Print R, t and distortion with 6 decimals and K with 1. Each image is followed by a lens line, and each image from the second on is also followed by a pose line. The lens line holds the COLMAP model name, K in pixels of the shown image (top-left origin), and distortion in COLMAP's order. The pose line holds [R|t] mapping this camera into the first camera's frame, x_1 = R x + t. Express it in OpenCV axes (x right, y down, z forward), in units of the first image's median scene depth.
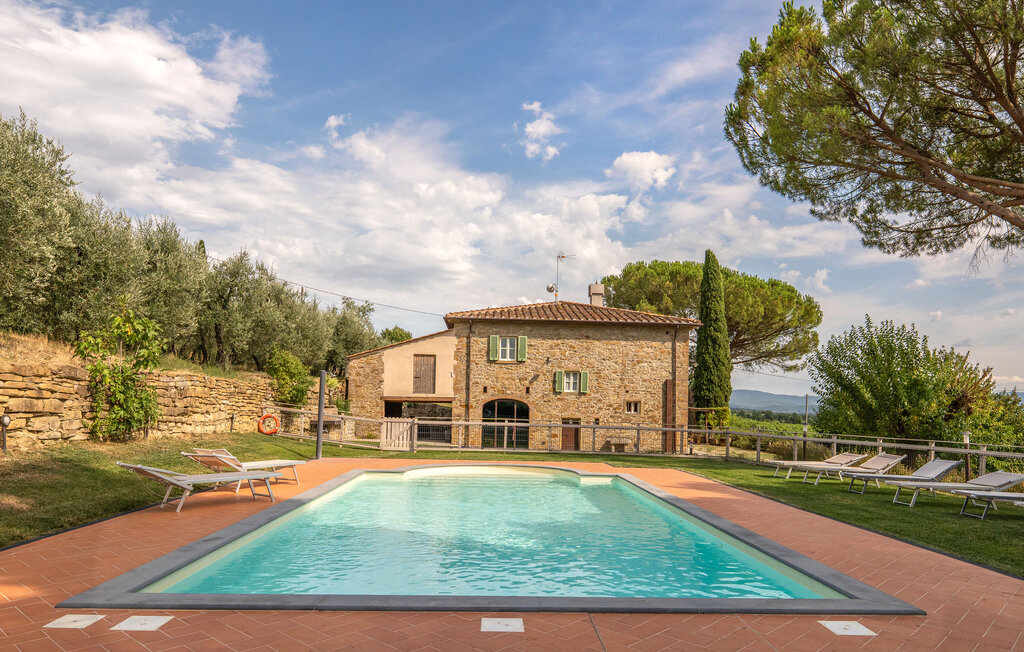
lens RADIAL K [[671.8, 0, 512.0], [0, 671.8, 326.0], [0, 0, 1]] dist [-0.002071, -0.000417]
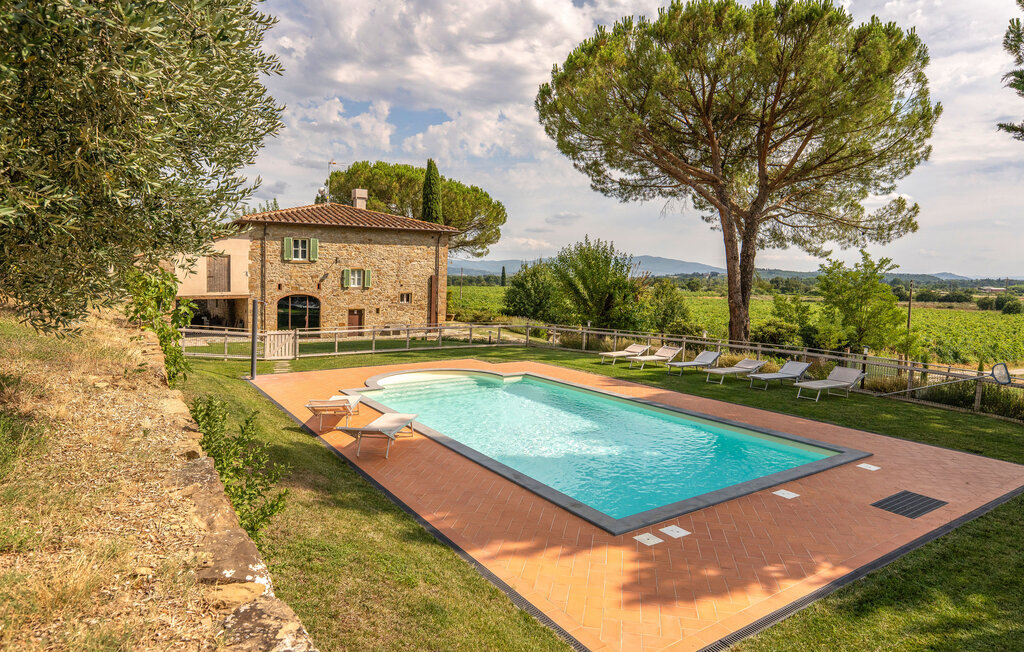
lens RADIAL K [[587.8, 0, 513.3], [0, 587.8, 270.6], [0, 0, 1]] dist [0.000706, -0.000027]
pose [[0.863350, -0.006834, 0.504560, -0.192708], [-0.050878, 0.993634, 0.100515, -0.046987], [-0.502035, -0.112451, 0.857506, -0.012145]]
